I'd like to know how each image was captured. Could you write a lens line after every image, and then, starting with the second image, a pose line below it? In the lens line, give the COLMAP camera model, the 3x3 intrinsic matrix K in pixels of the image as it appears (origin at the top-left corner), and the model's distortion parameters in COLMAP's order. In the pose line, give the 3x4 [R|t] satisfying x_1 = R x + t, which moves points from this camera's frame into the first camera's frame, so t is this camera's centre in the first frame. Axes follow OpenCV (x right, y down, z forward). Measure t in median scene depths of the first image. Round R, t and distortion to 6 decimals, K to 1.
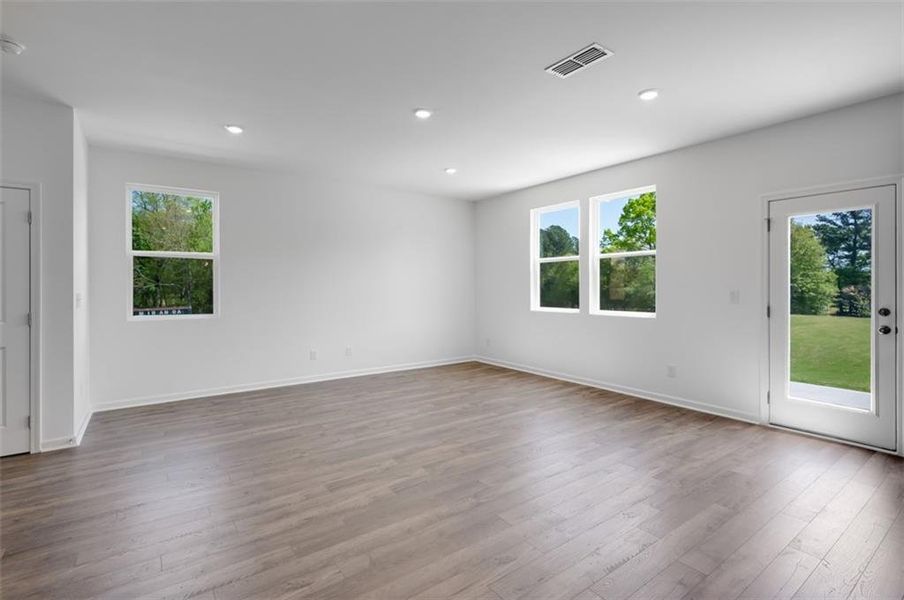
lens RADIAL K [[416.5, 0, 449.2], [0, 416.5, 292.0], [0, 0, 1]] dist [0.000468, -0.000040]
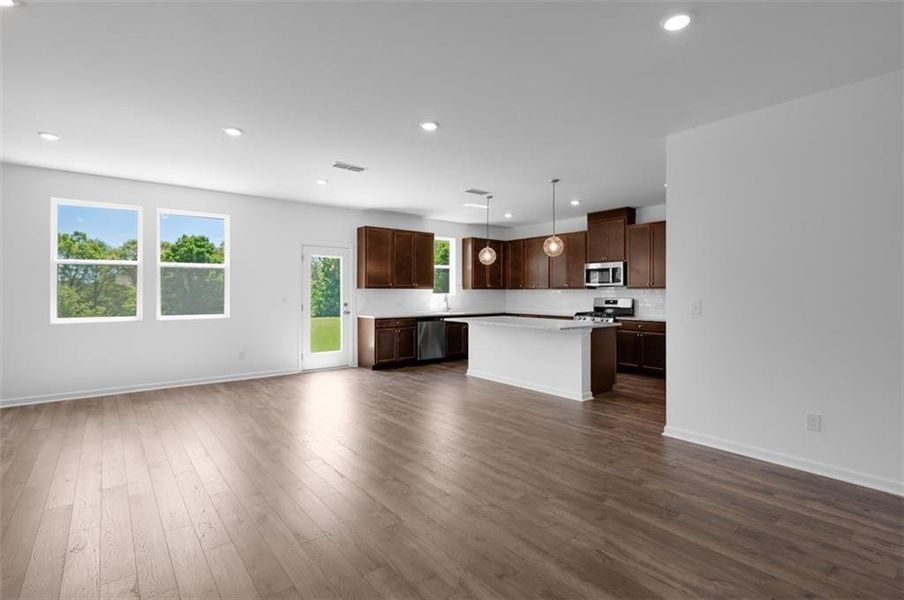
lens RADIAL K [[458.4, 0, 448.4], [0, 458.4, 291.9], [0, 0, 1]] dist [-0.000698, 0.000342]
pose [[-0.031839, -0.006484, 0.999472, -1.221605], [0.006645, 0.999955, 0.006699, -0.027876], [-0.999471, 0.006855, -0.031795, 0.473489]]
